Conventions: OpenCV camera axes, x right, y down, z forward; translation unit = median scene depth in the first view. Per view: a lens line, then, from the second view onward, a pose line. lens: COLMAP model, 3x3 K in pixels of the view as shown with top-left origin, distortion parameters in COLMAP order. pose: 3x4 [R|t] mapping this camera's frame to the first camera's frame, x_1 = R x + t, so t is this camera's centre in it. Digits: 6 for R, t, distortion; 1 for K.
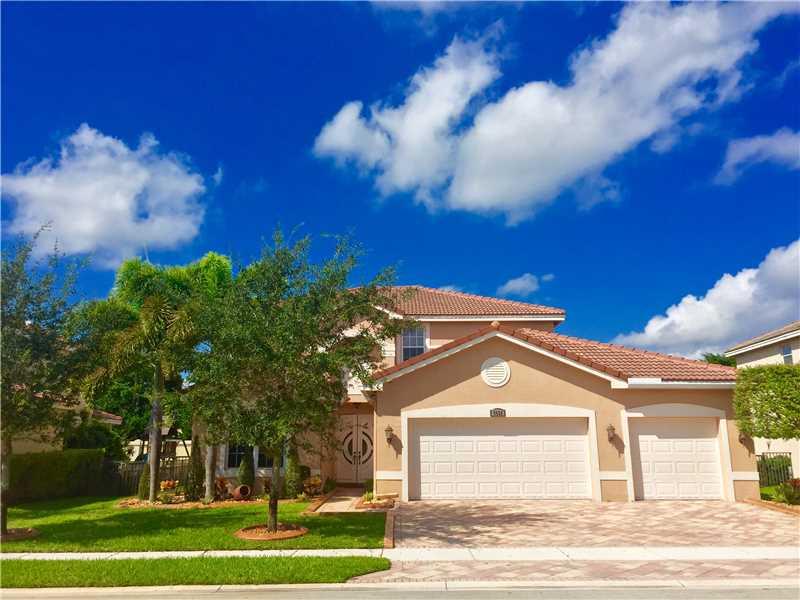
lens RADIAL K [[676.6, 0, 400.0], [0, 676.6, 300.0], [0, 0, 1]] dist [0.070943, -0.087092]
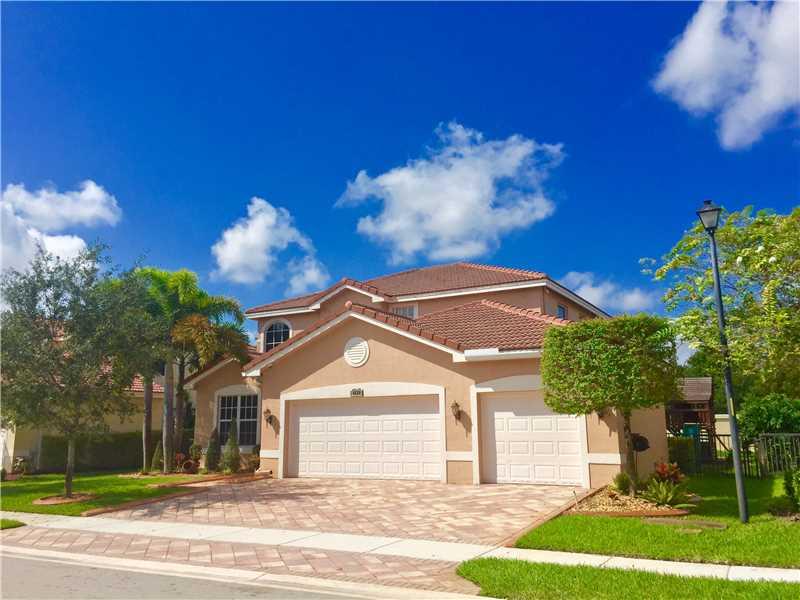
lens RADIAL K [[676.6, 0, 400.0], [0, 676.6, 300.0], [0, 0, 1]] dist [0.070943, -0.087092]
pose [[0.870274, -0.095846, -0.483153, 0.696108], [0.111809, 0.993721, 0.004265, 0.033833], [0.479711, -0.057732, 0.875525, 0.166578]]
